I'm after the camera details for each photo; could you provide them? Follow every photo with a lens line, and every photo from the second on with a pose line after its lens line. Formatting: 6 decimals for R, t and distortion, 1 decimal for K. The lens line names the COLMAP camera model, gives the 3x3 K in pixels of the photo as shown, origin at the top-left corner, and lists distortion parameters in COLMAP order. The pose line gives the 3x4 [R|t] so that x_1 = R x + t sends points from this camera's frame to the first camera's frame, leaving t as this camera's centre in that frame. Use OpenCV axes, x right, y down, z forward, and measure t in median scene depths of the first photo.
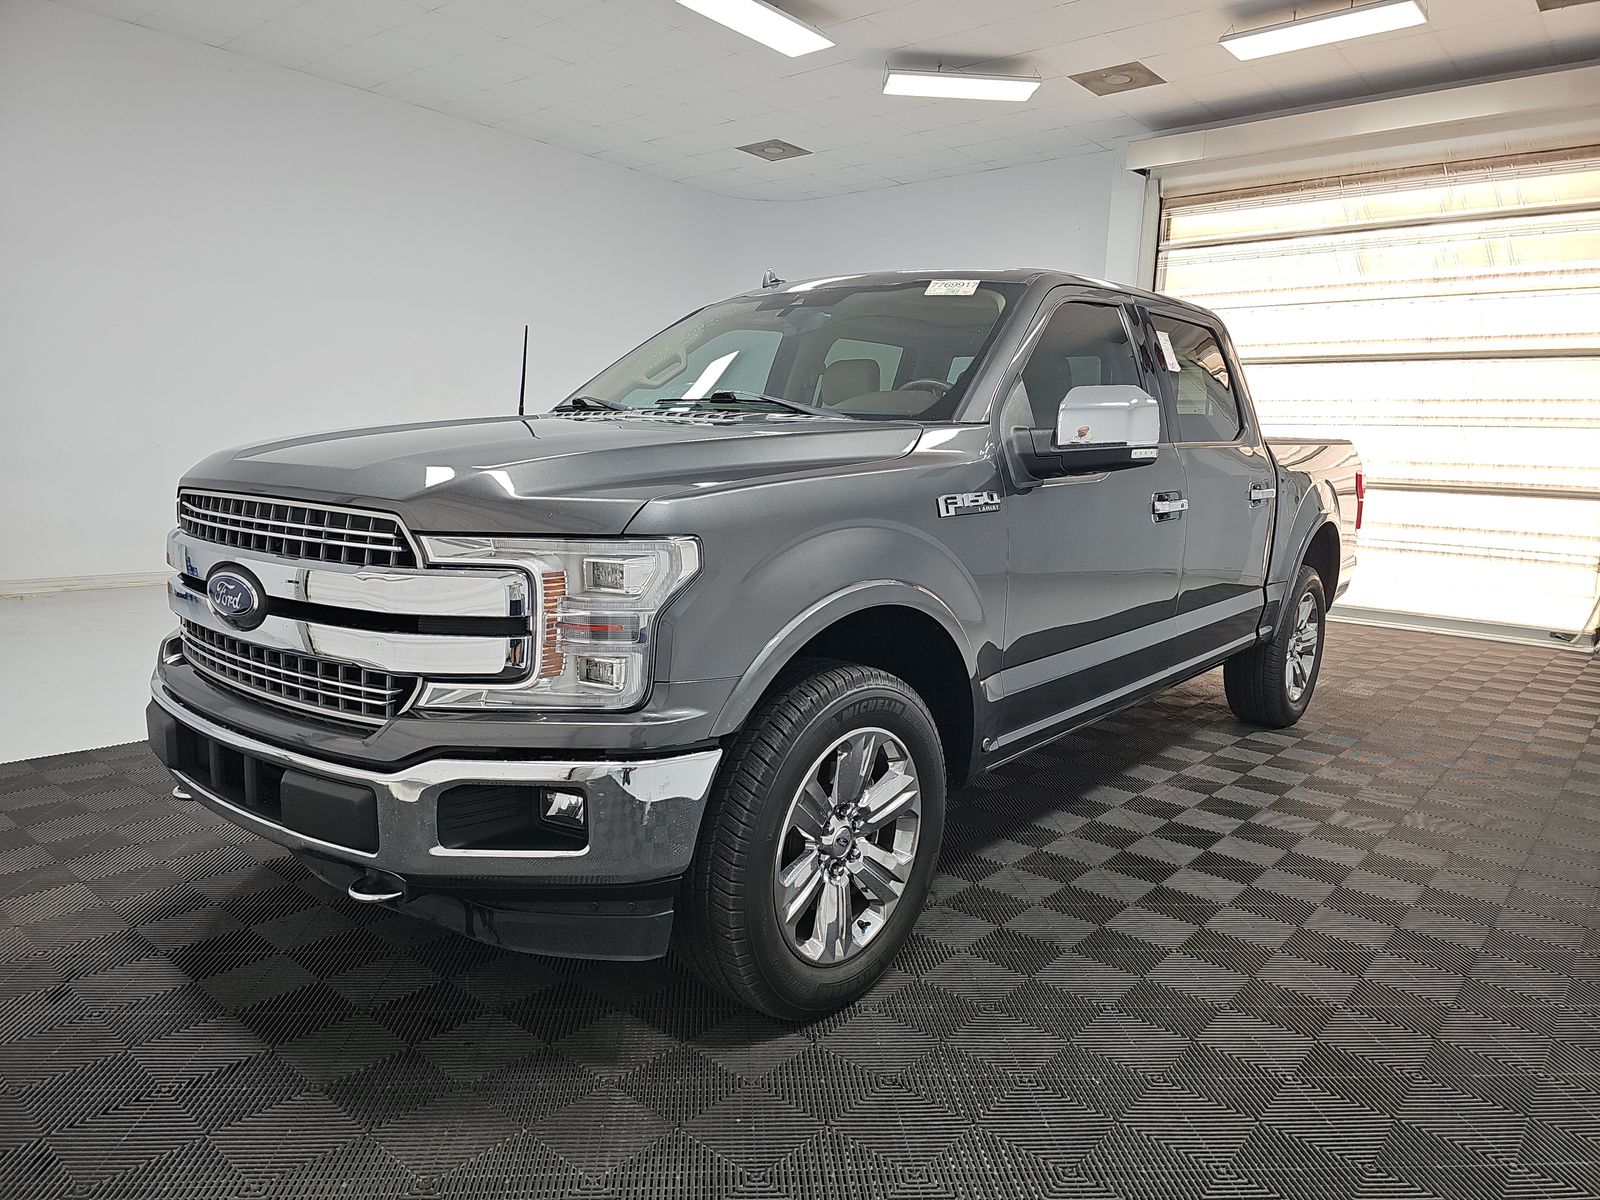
lens RADIAL K [[1072.8, 0, 794.5], [0, 1072.8, 606.8], [0, 0, 1]] dist [0.032327, -0.027952]
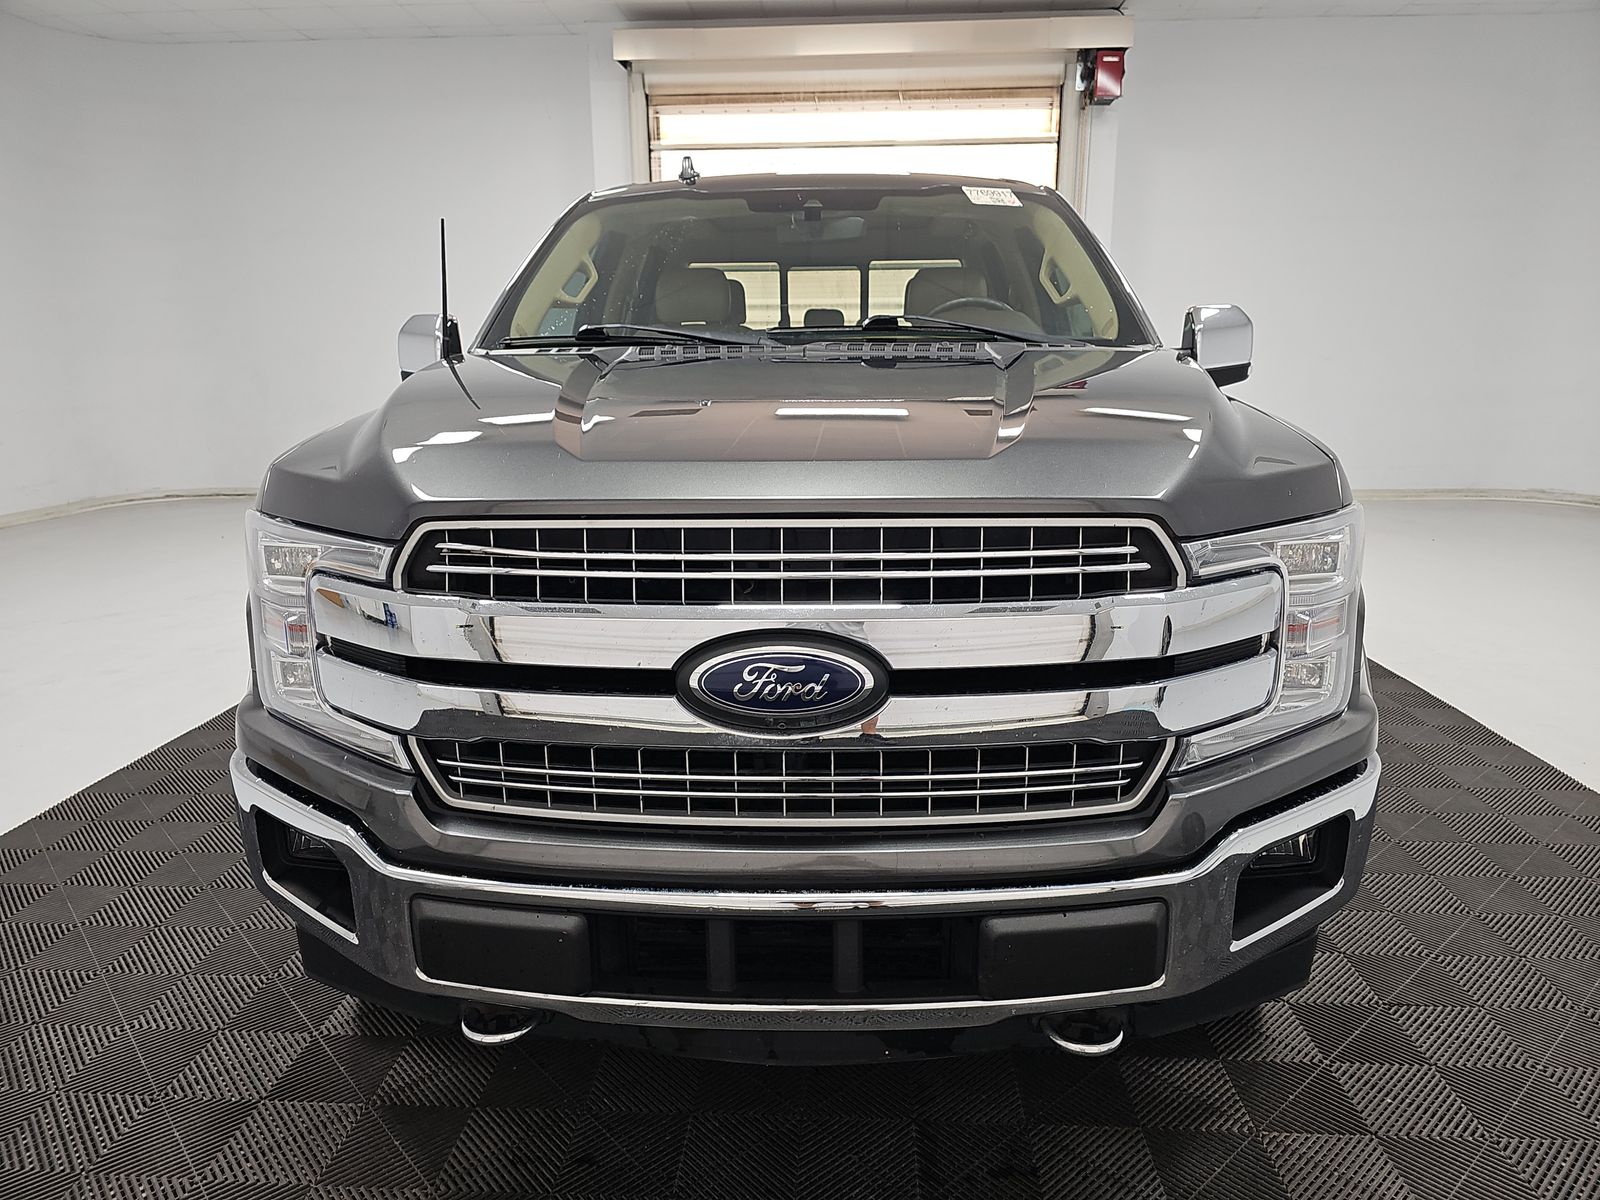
lens RADIAL K [[1072.8, 0, 786.3], [0, 1072.8, 601.6], [0, 0, 1]] dist [0.032327, -0.027952]
pose [[0.807268, -0.164199, 0.566883, -0.220957], [0.114766, 0.985857, 0.122123, -0.032832], [-0.578918, -0.033527, 0.814696, 0.126935]]
